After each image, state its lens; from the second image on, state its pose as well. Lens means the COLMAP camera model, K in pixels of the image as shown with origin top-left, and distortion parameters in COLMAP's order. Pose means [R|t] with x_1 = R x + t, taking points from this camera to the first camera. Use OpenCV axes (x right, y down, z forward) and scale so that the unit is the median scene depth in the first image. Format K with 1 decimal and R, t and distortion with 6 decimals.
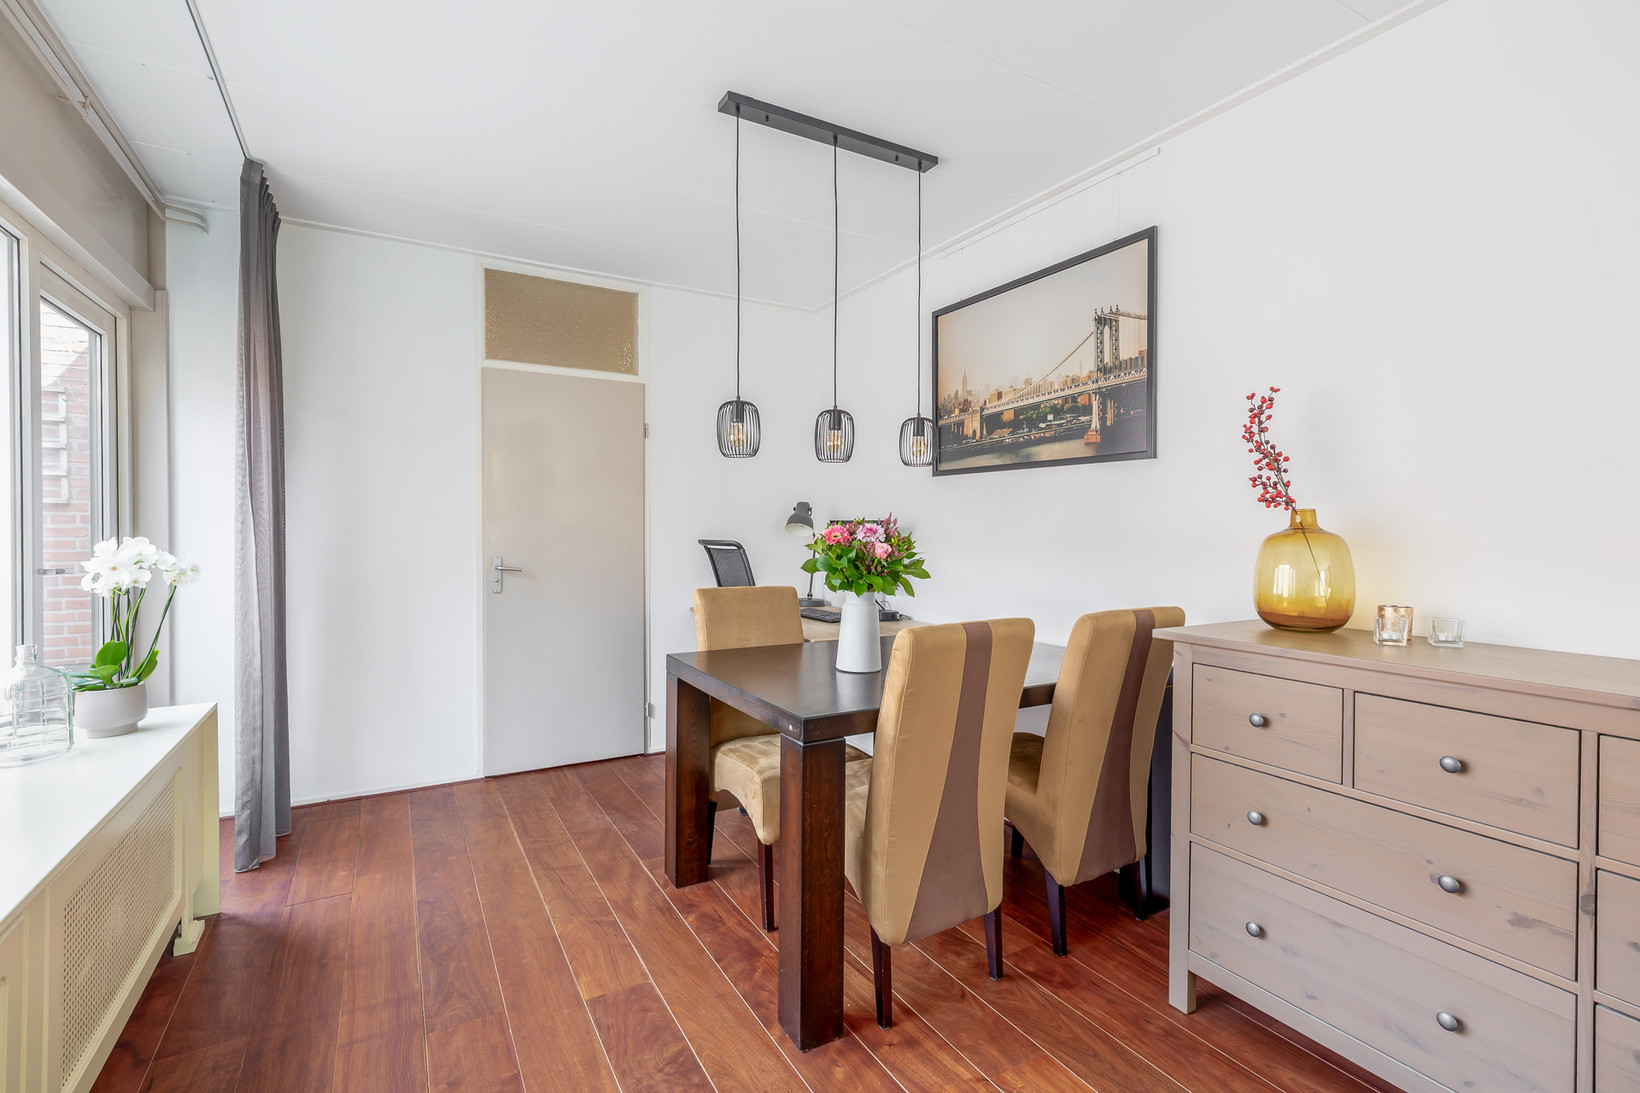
lens RADIAL K [[751.2, 0, 798.1], [0, 751.2, 534.5], [0, 0, 1]] dist [0.001001, 0.000009]
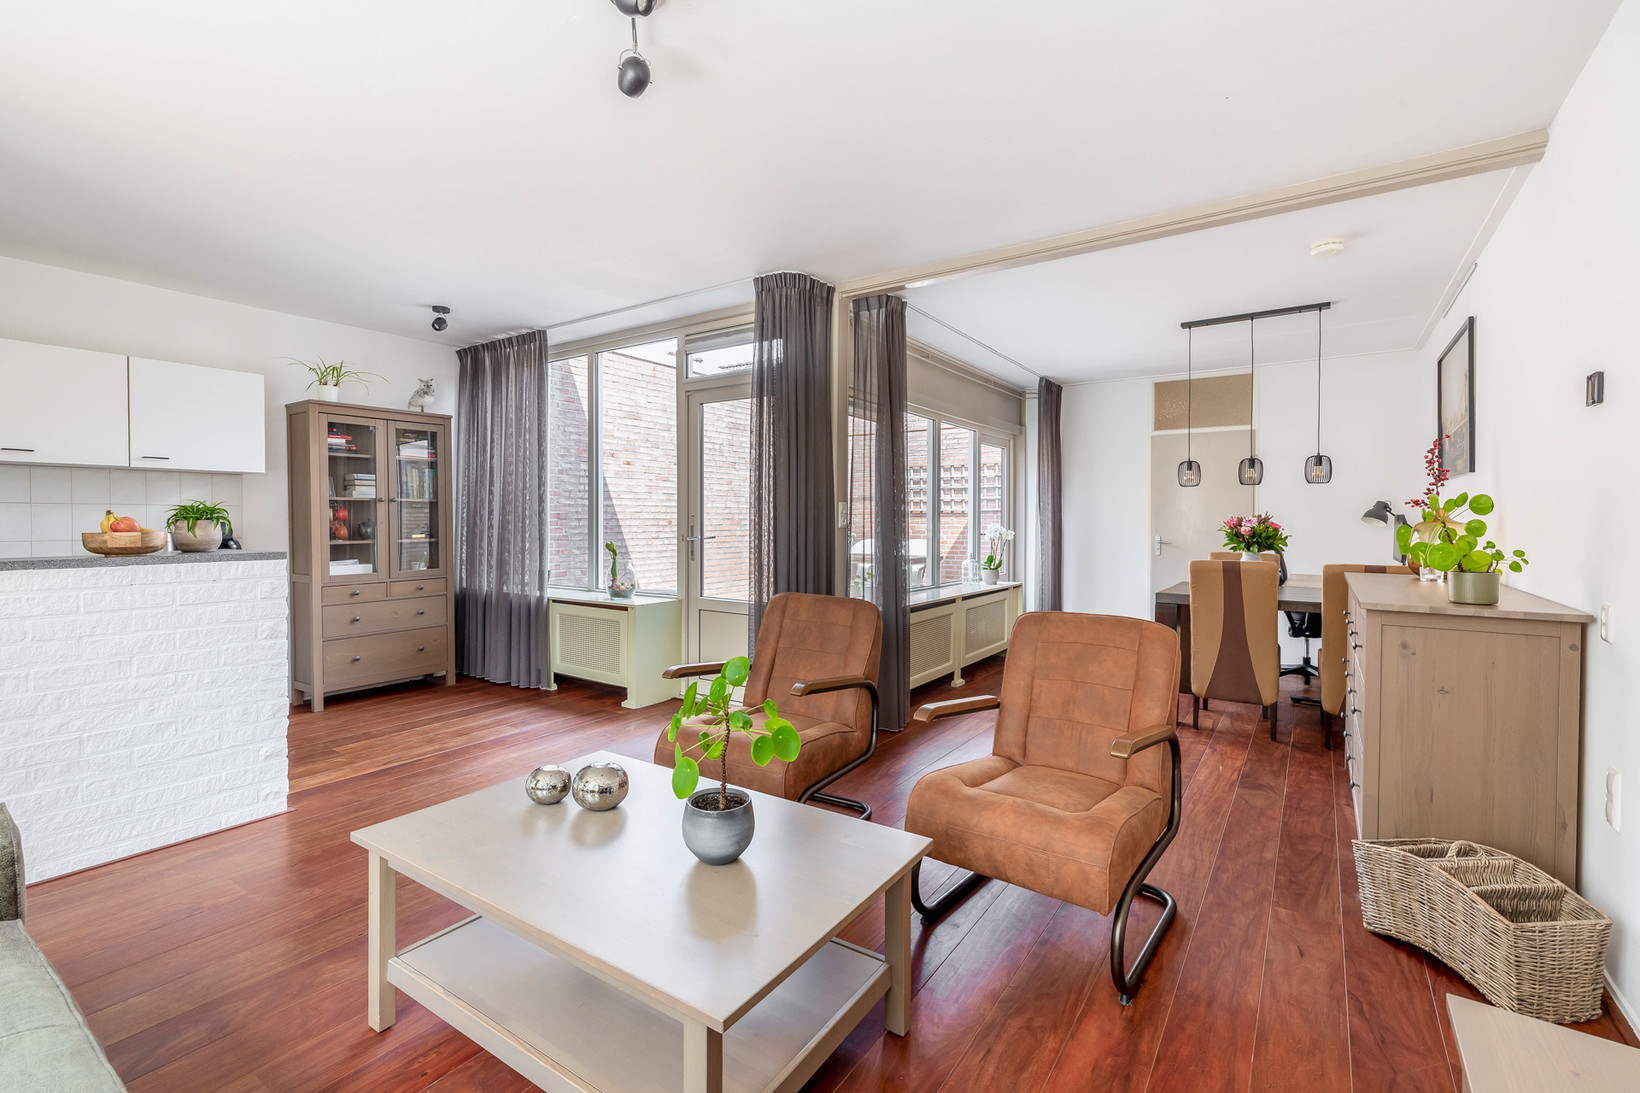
lens RADIAL K [[717.5, 0, 821.4], [0, 717.5, 524.0], [0, 0, 1]] dist [0.000734, 0.000006]
pose [[0.443829, 0.003546, -0.896105, 1.065712], [-0.009222, 0.999957, -0.000611, 0.012876], [0.896064, 0.008535, 0.443843, -0.704178]]
